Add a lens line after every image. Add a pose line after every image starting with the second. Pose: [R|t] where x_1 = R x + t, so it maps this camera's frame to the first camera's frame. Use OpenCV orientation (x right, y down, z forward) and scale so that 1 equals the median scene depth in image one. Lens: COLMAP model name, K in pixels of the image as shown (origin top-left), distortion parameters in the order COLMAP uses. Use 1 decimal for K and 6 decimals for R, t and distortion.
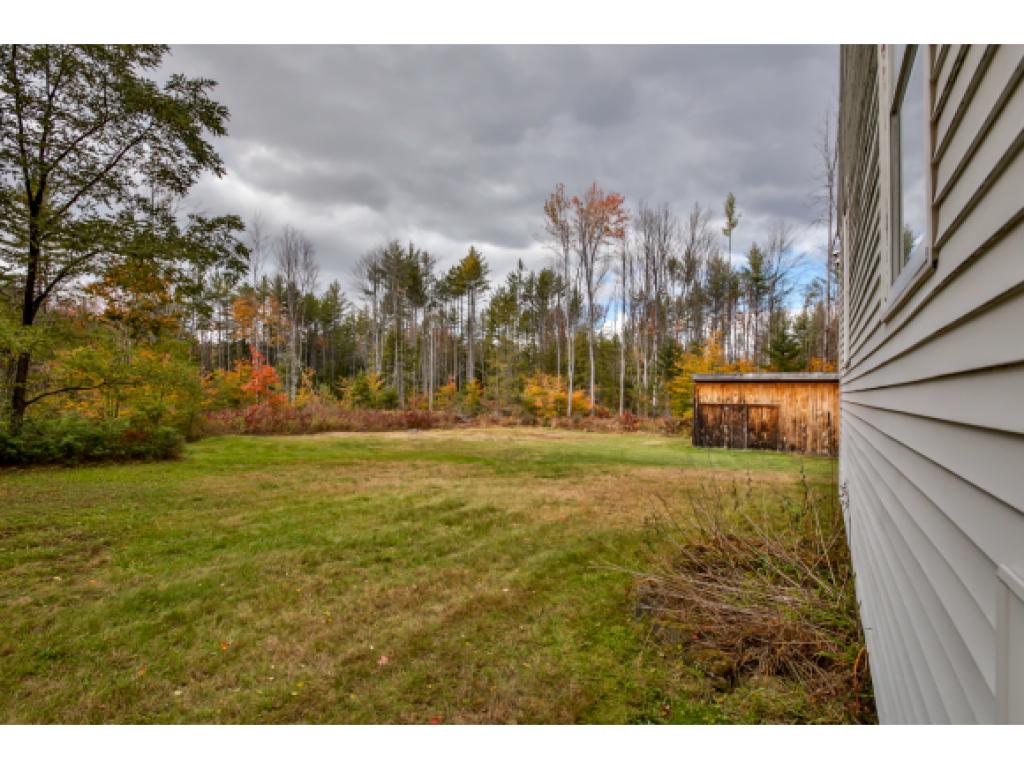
lens RADIAL K [[499.6, 0, 507.7], [0, 499.6, 384.6], [0, 0, 1]] dist [-0.083791, 0.034571]
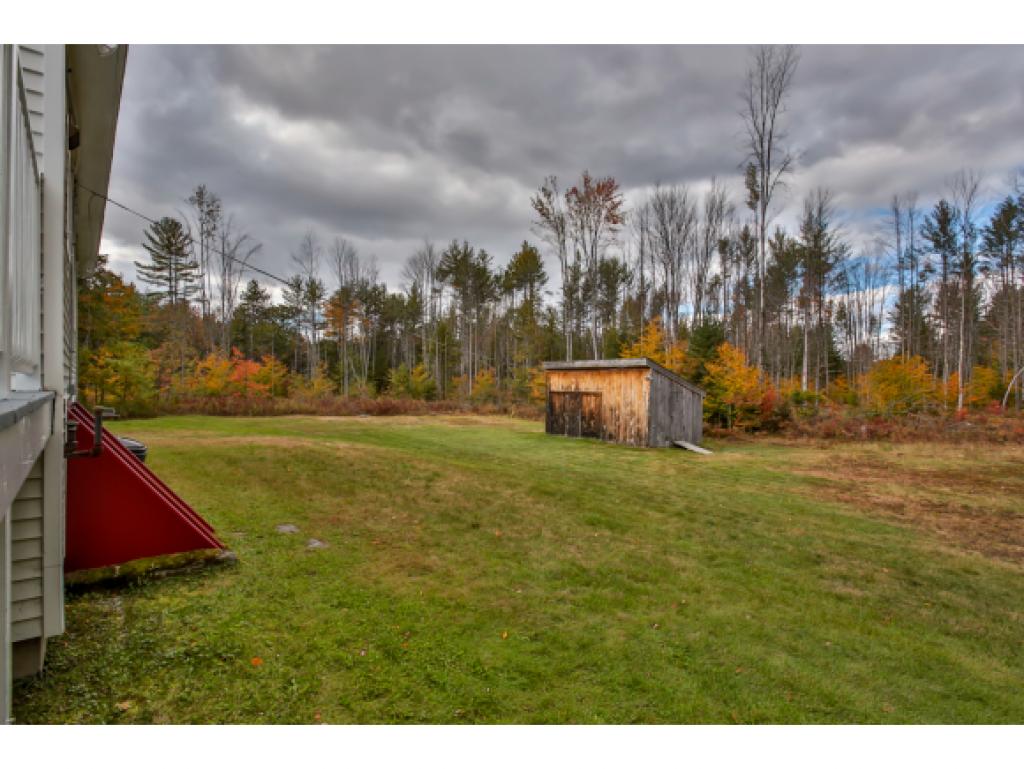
lens RADIAL K [[506.2, 0, 509.3], [0, 506.2, 378.9], [0, 0, 1]] dist [-0.086692, 0.036642]
pose [[0.962305, -0.003409, -0.271953, 0.602845], [0.004306, 0.999987, 0.002701, 0.009712], [0.271940, -0.003770, 0.962307, -0.024066]]
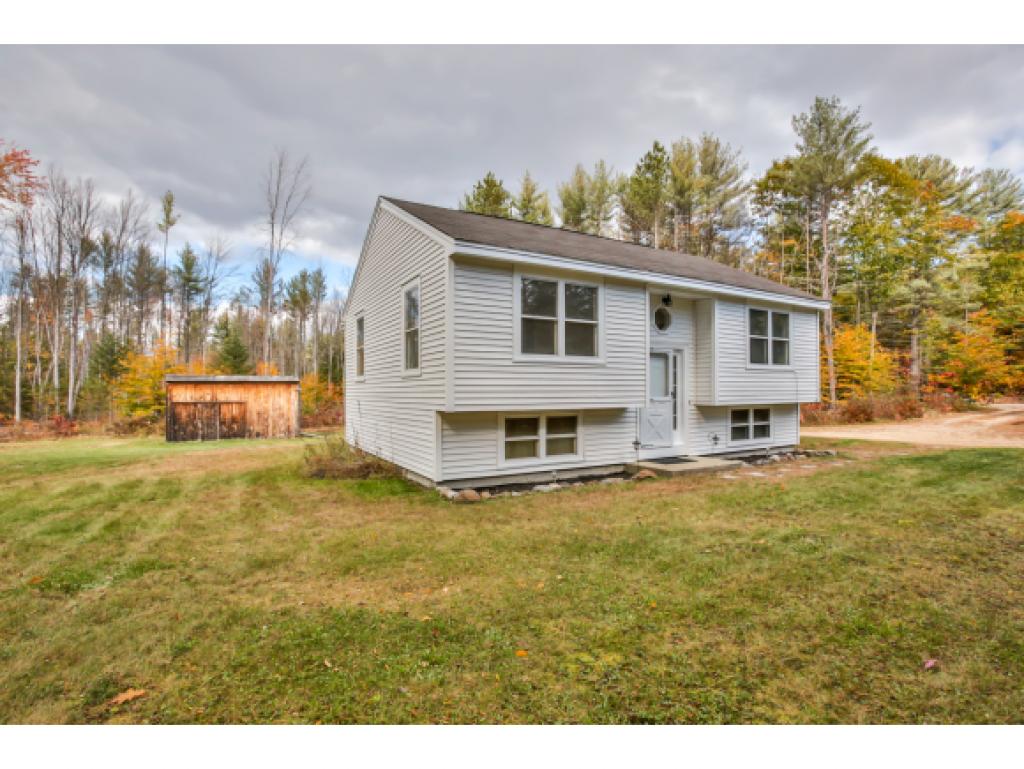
lens RADIAL K [[494.1, 0, 513.7], [0, 494.1, 389.2], [0, 0, 1]] dist [-0.077318, 0.031795]
pose [[0.450594, -0.011519, 0.892655, -0.219736], [-0.000895, 0.999910, 0.013355, -0.006036], [-0.892729, -0.006816, 0.450543, -0.151858]]
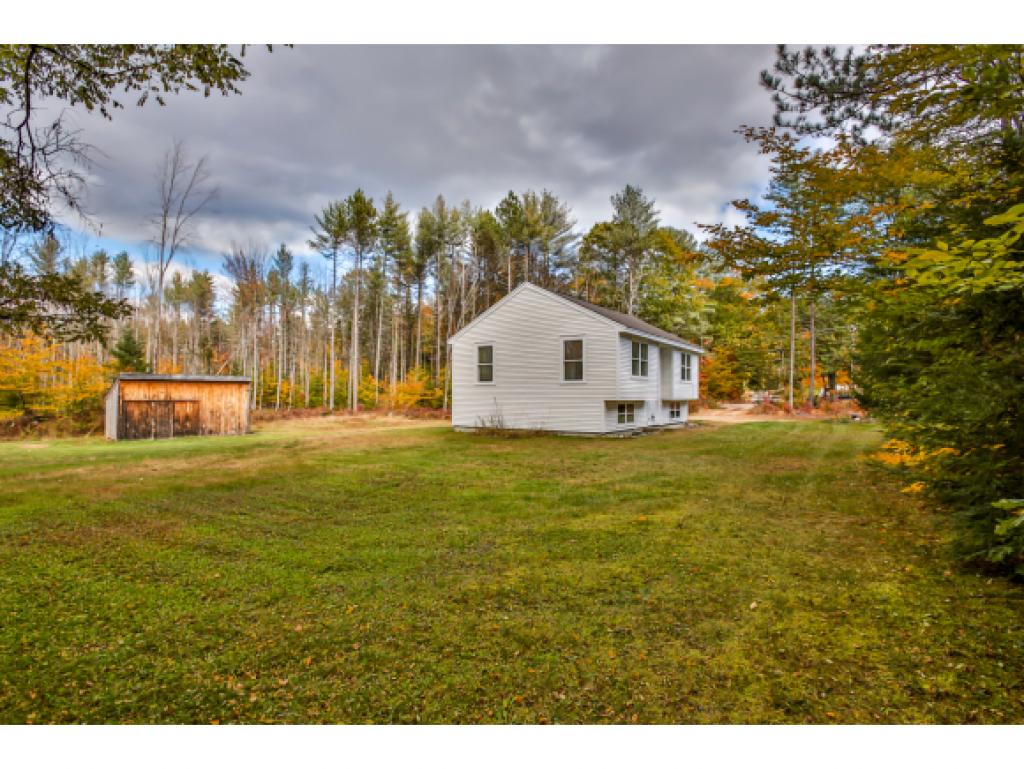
lens RADIAL K [[494.1, 0, 513.7], [0, 494.1, 389.2], [0, 0, 1]] dist [-0.077318, 0.031795]
pose [[0.029655, -0.001786, 0.999559, -0.635718], [-0.017125, 0.999851, 0.002295, -0.003481], [-0.999413, -0.017185, 0.029620, 0.123652]]
